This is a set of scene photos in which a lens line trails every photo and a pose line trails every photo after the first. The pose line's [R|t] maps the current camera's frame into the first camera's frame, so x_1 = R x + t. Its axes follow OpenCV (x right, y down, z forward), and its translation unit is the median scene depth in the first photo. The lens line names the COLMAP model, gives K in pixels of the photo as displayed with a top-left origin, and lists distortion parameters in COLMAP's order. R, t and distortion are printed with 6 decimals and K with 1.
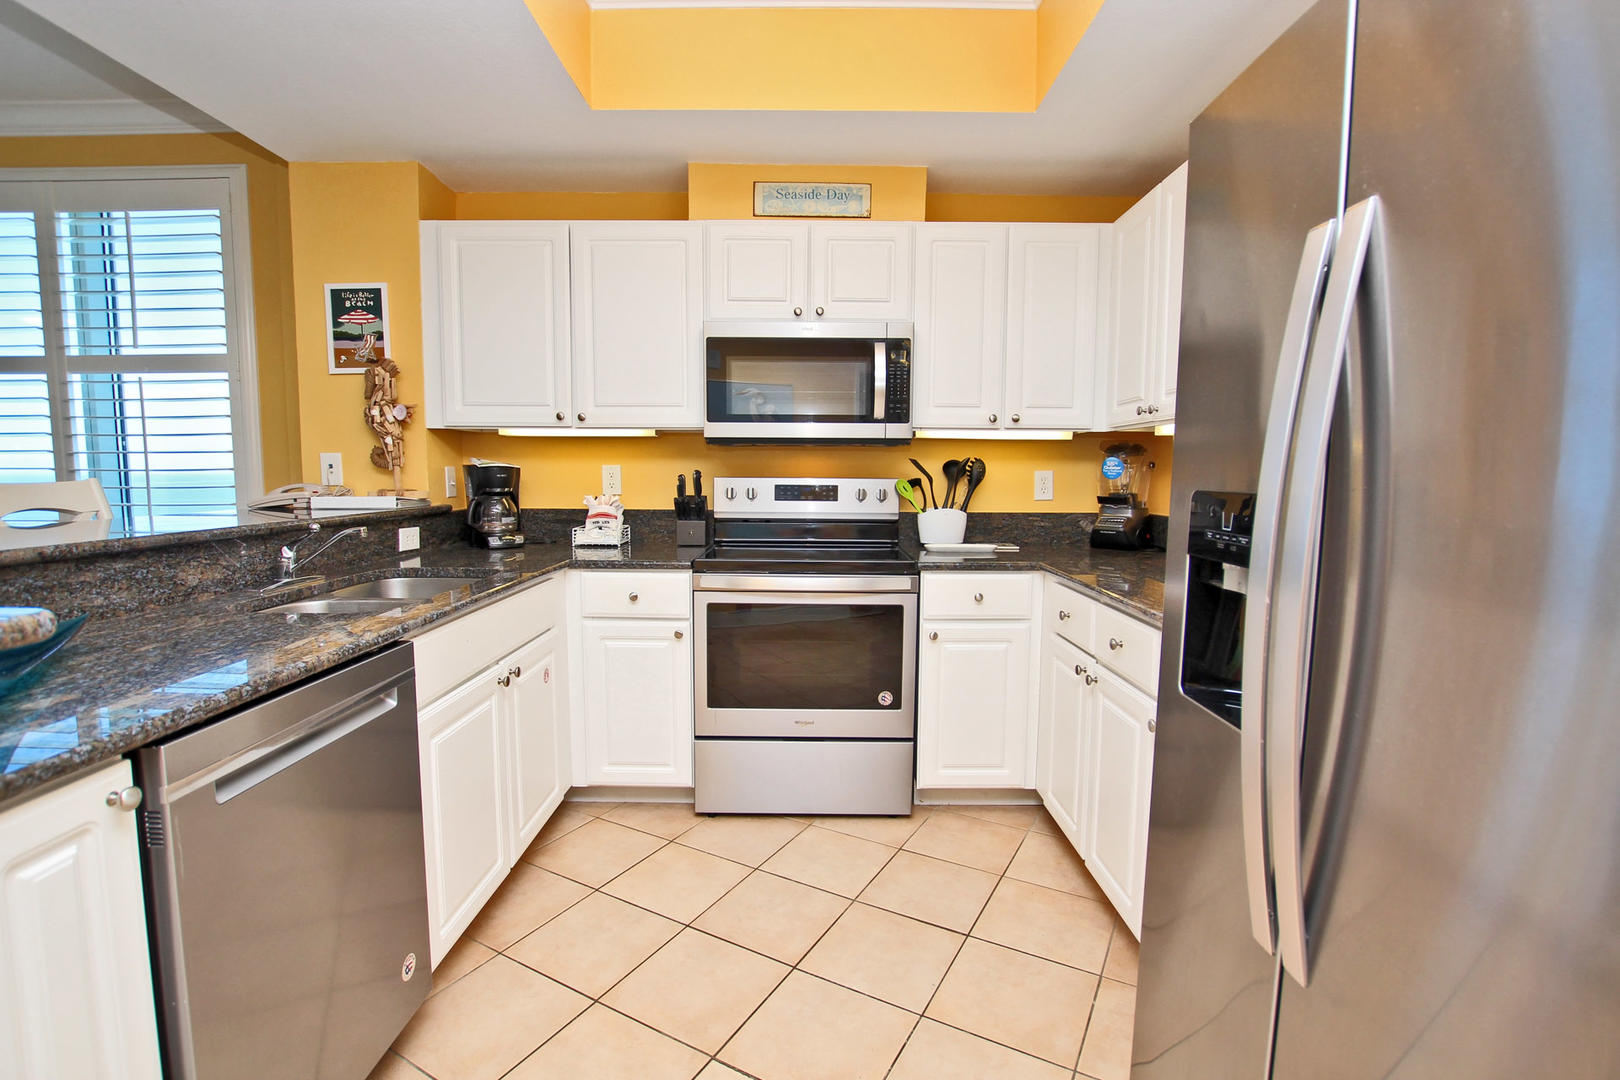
lens RADIAL K [[753.6, 0, 809.0], [0, 753.6, 540.1], [0, 0, 1]] dist [-0.021905, 0.000498]
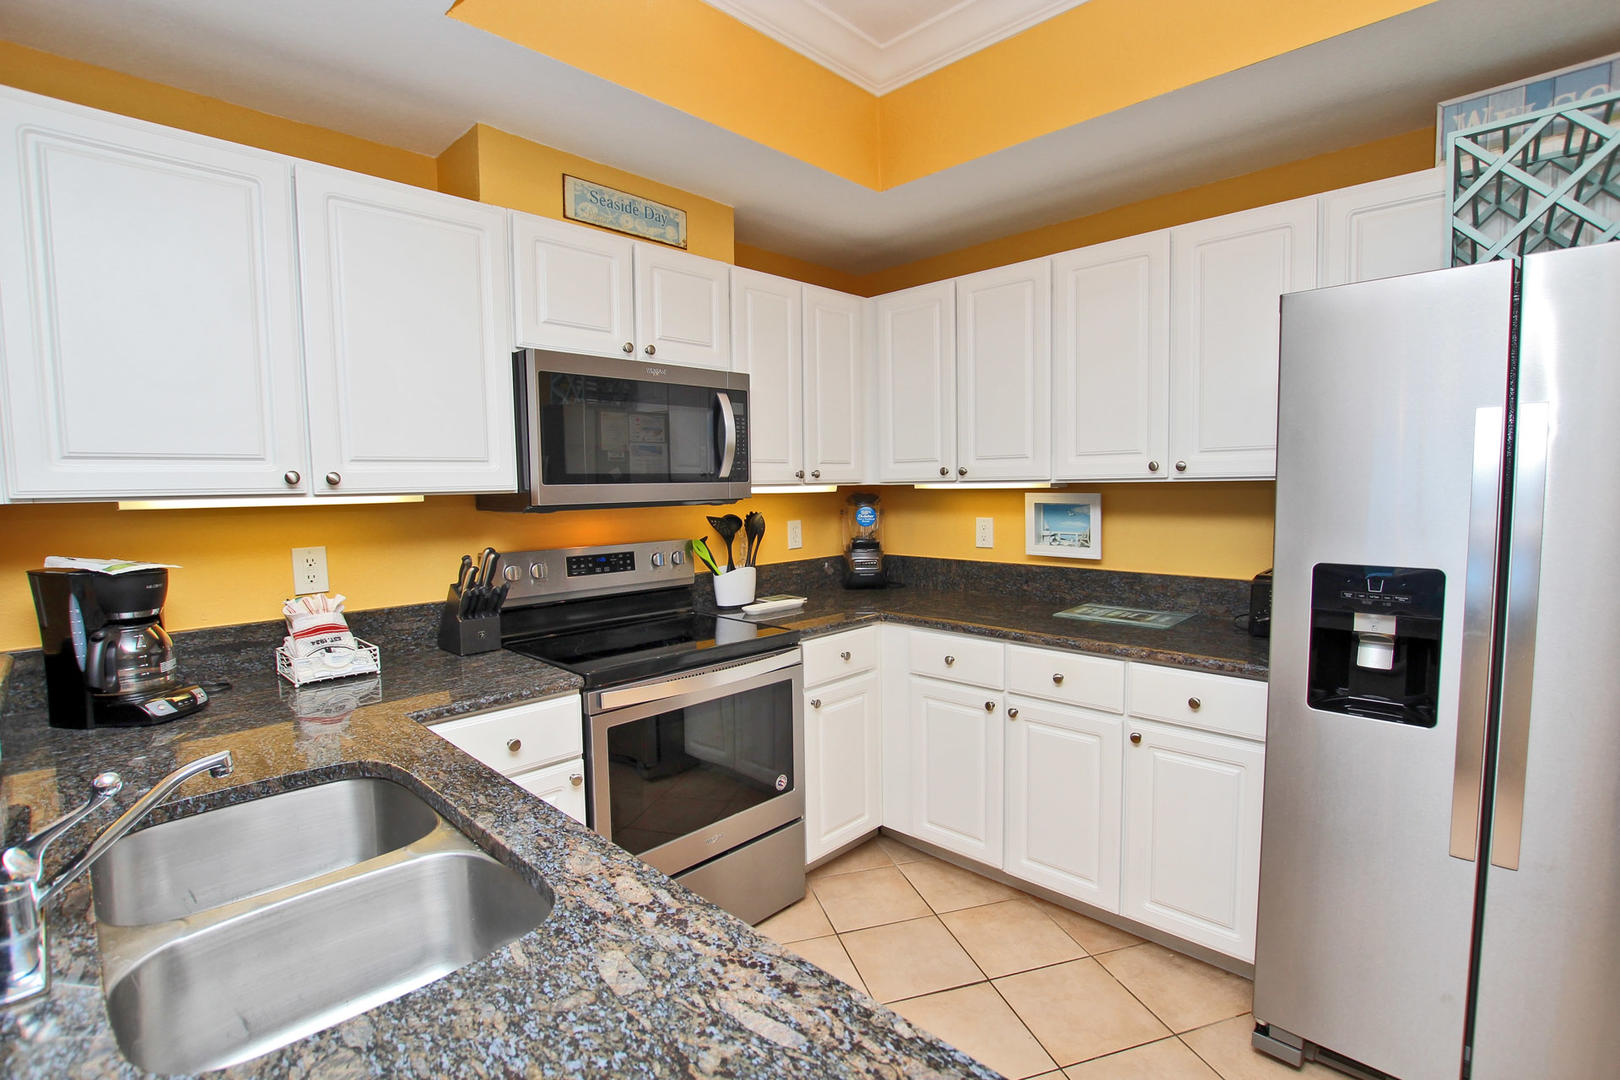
lens RADIAL K [[753.6, 0, 808.6], [0, 753.6, 541.0], [0, 0, 1]] dist [-0.021905, 0.000498]
pose [[0.697469, -0.073128, 0.712874, -0.471948], [0.087479, 0.996028, 0.016586, -0.089040], [-0.711255, 0.050794, 0.701096, 0.293038]]
